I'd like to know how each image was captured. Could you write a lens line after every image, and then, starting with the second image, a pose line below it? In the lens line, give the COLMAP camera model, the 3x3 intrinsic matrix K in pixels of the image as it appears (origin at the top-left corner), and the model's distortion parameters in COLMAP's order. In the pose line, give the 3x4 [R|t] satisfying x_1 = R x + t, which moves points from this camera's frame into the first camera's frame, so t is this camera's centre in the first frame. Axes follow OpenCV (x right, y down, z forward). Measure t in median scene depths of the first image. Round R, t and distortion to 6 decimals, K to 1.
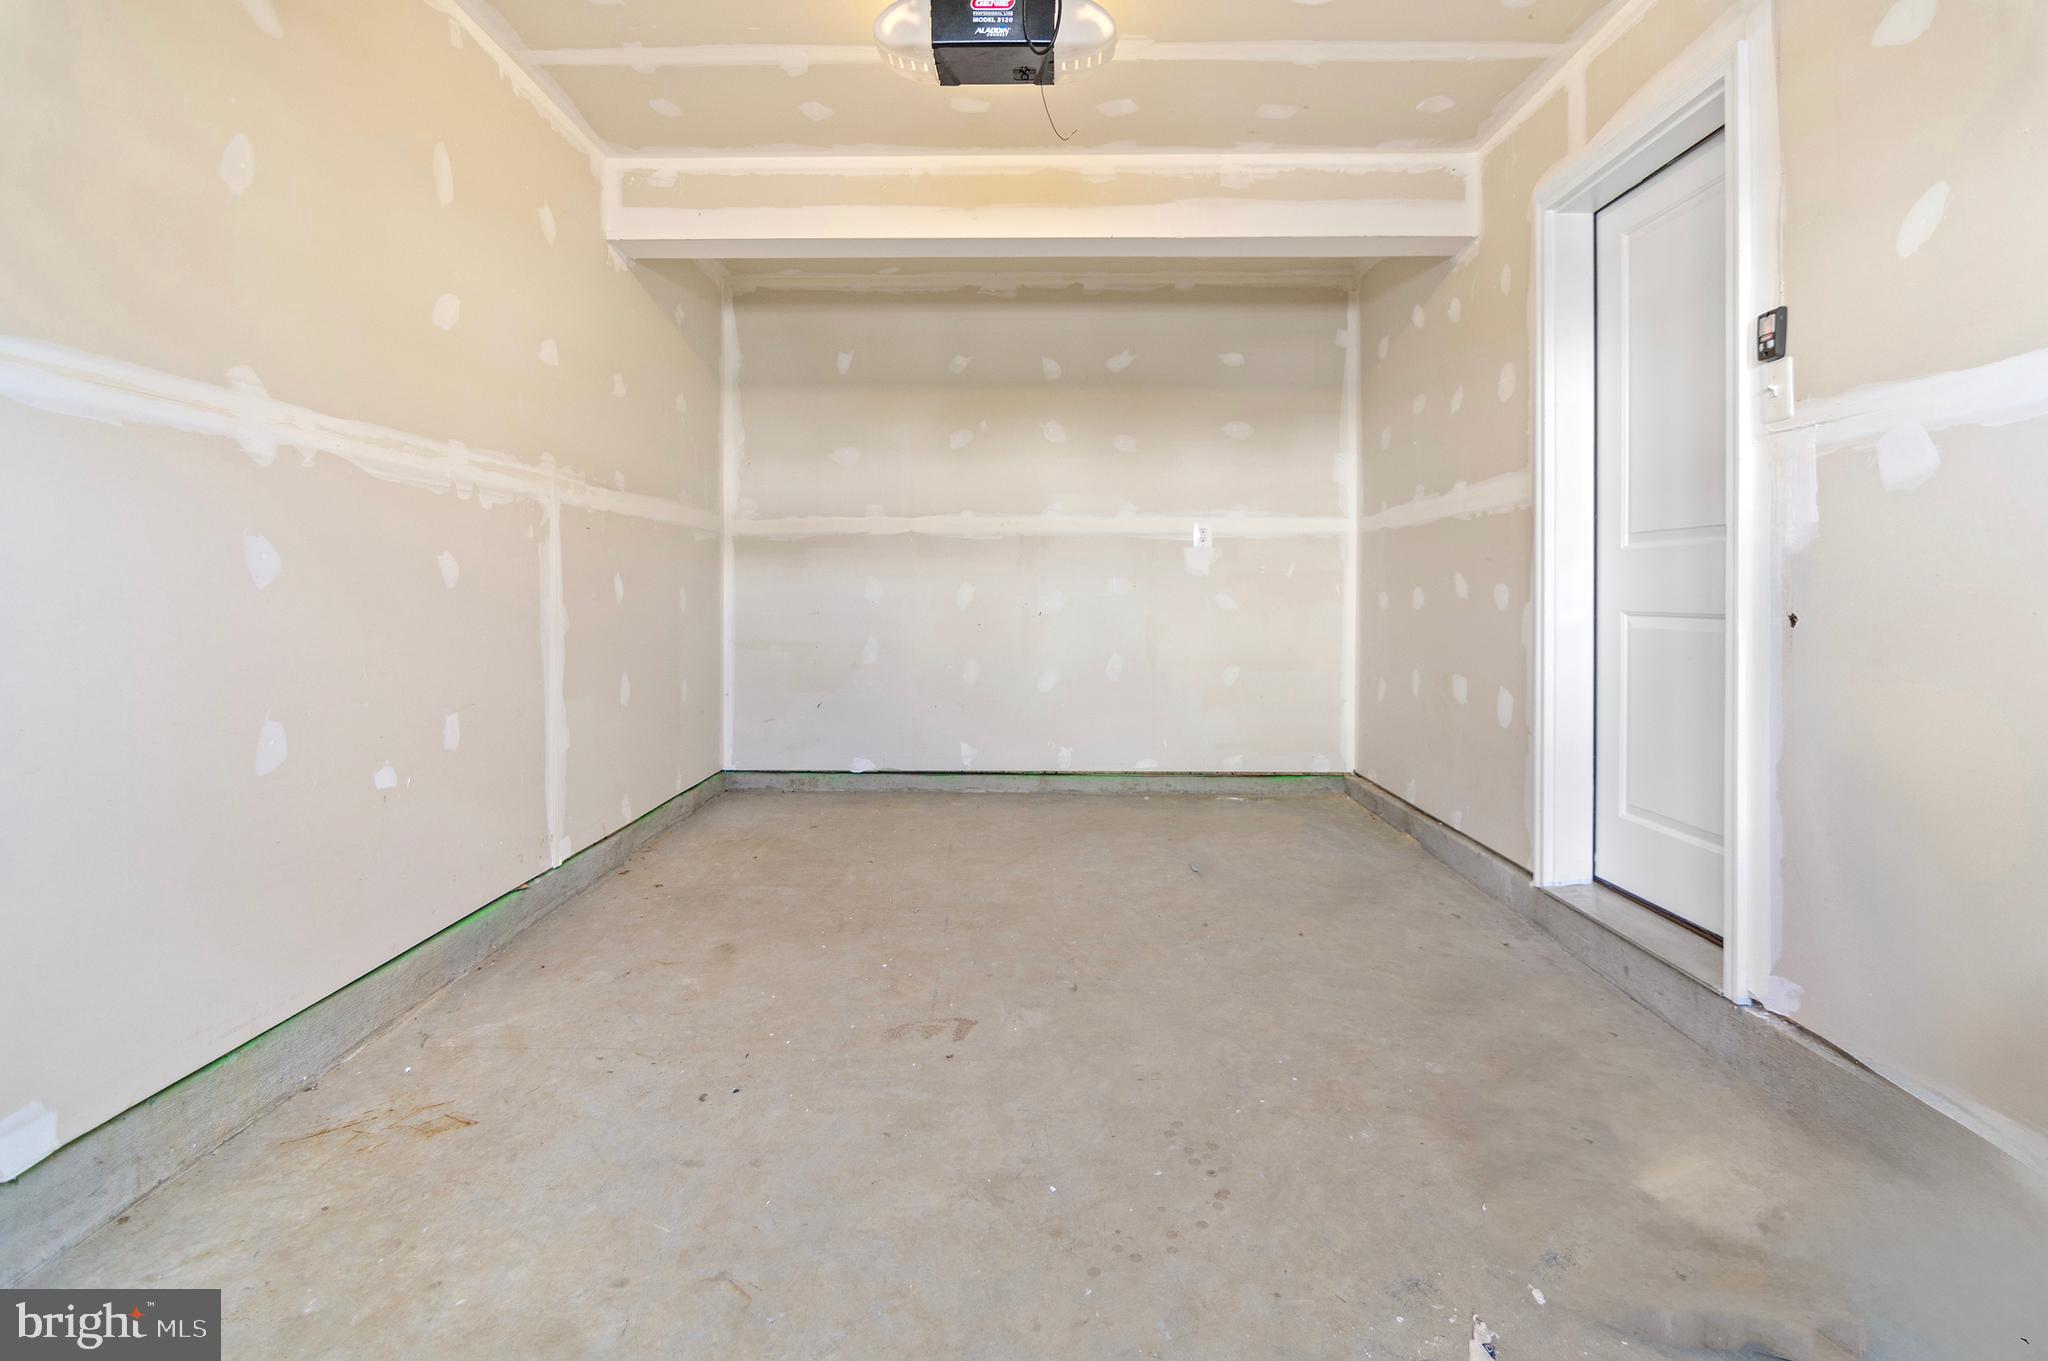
lens RADIAL K [[1028.5, 0, 1029.8], [0, 1028.5, 603.9], [0, 0, 1]] dist [-0.013760, -0.000712]
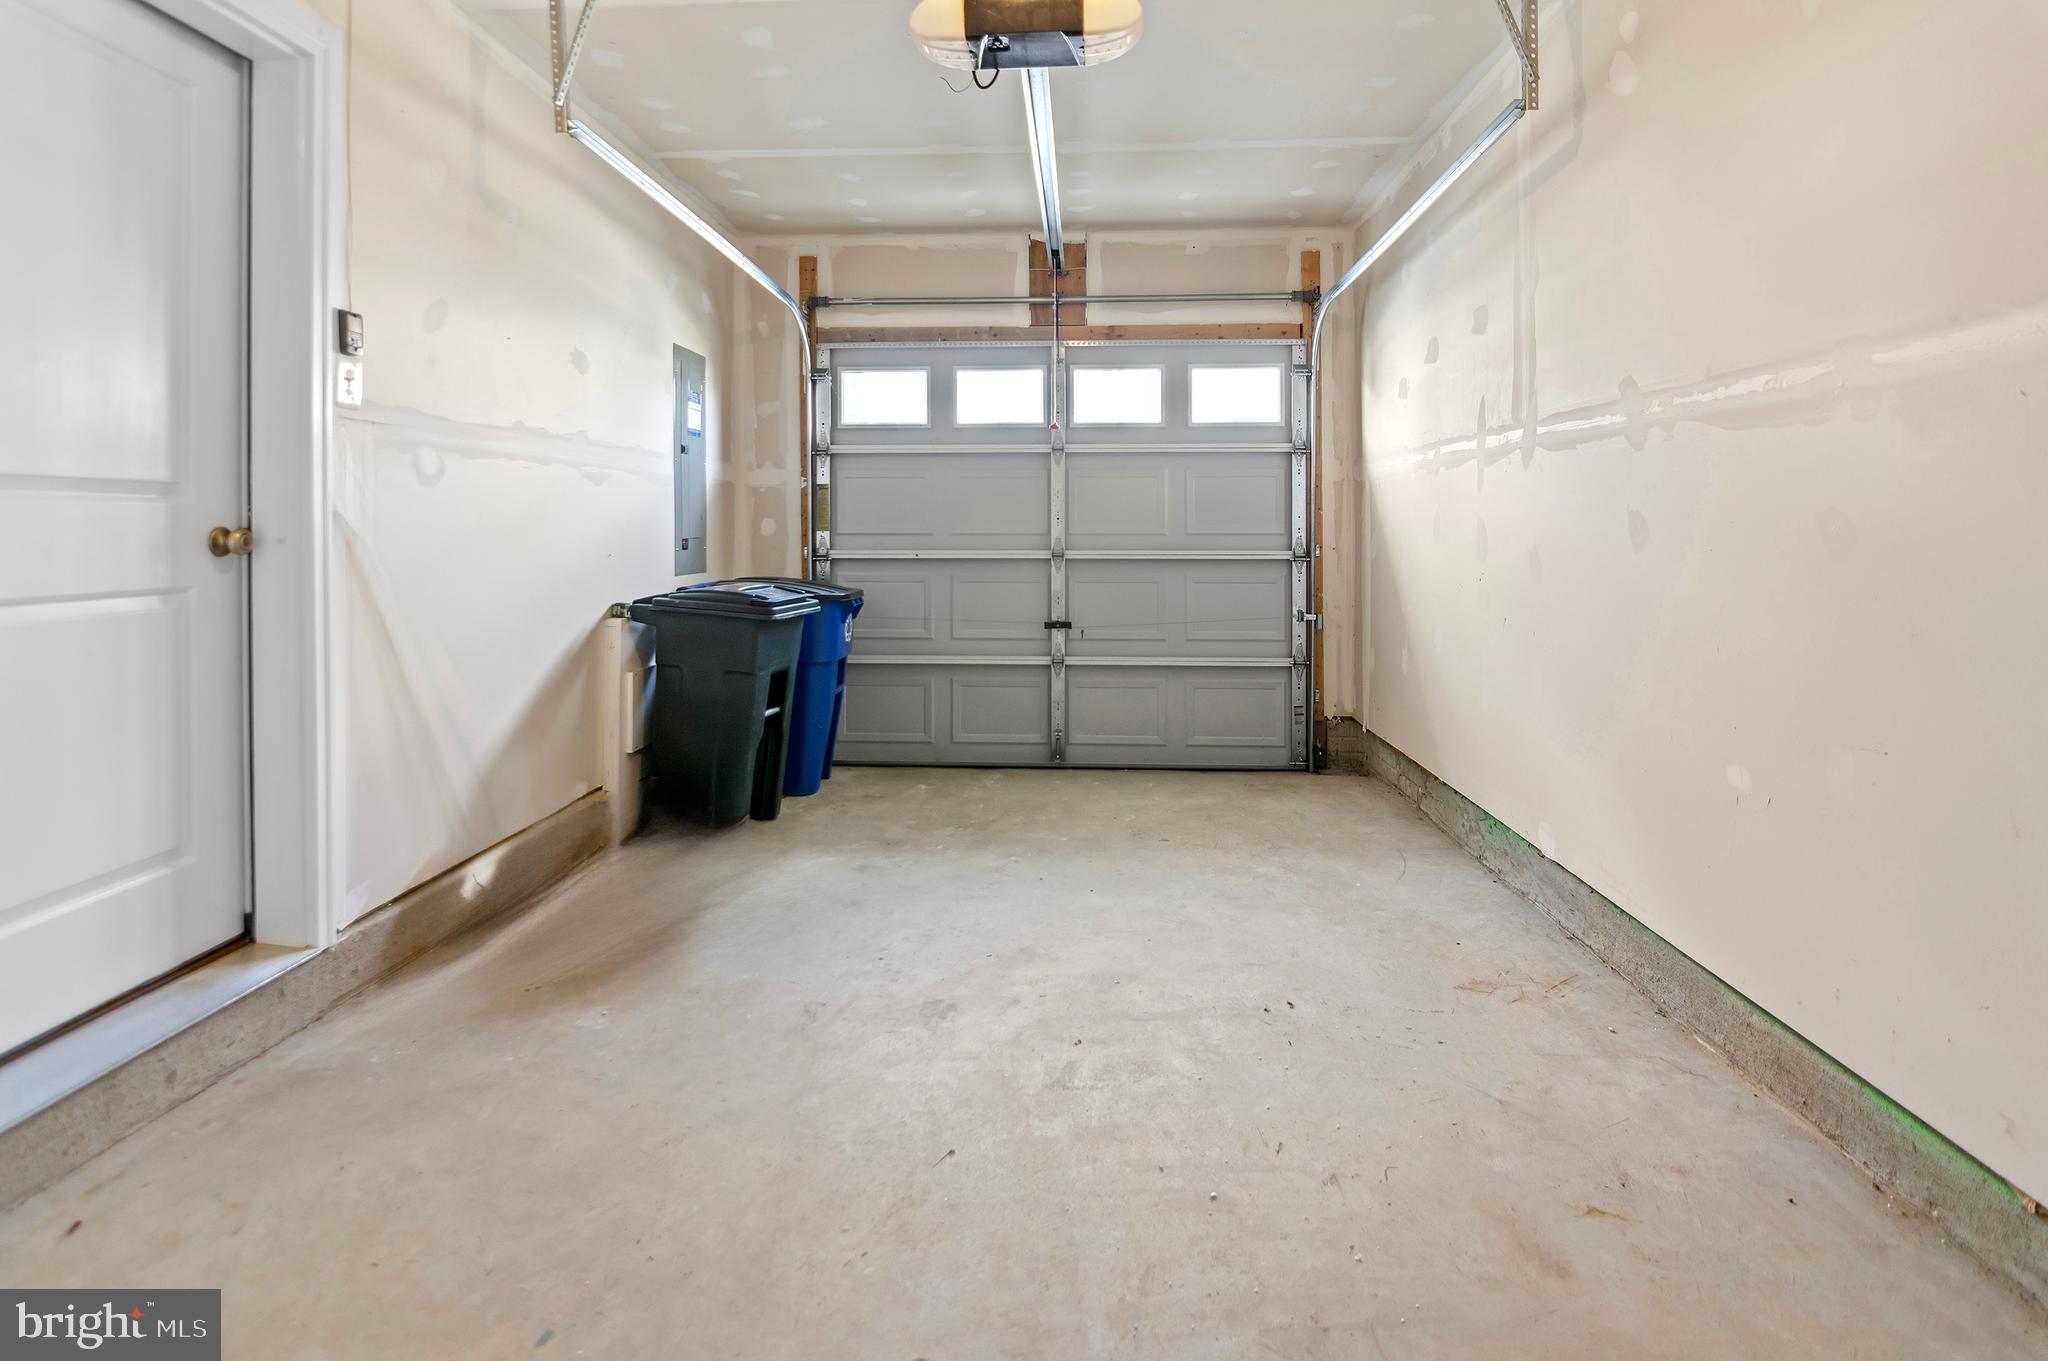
lens RADIAL K [[1028.5, 0, 1029.8], [0, 1028.5, 603.9], [0, 0, 1]] dist [-0.013760, -0.000712]
pose [[-0.999057, -0.002999, 0.043314, -0.069514], [0.000701, 0.996366, 0.085174, -0.046294], [-0.043412, 0.085124, -0.995424, 1.819723]]
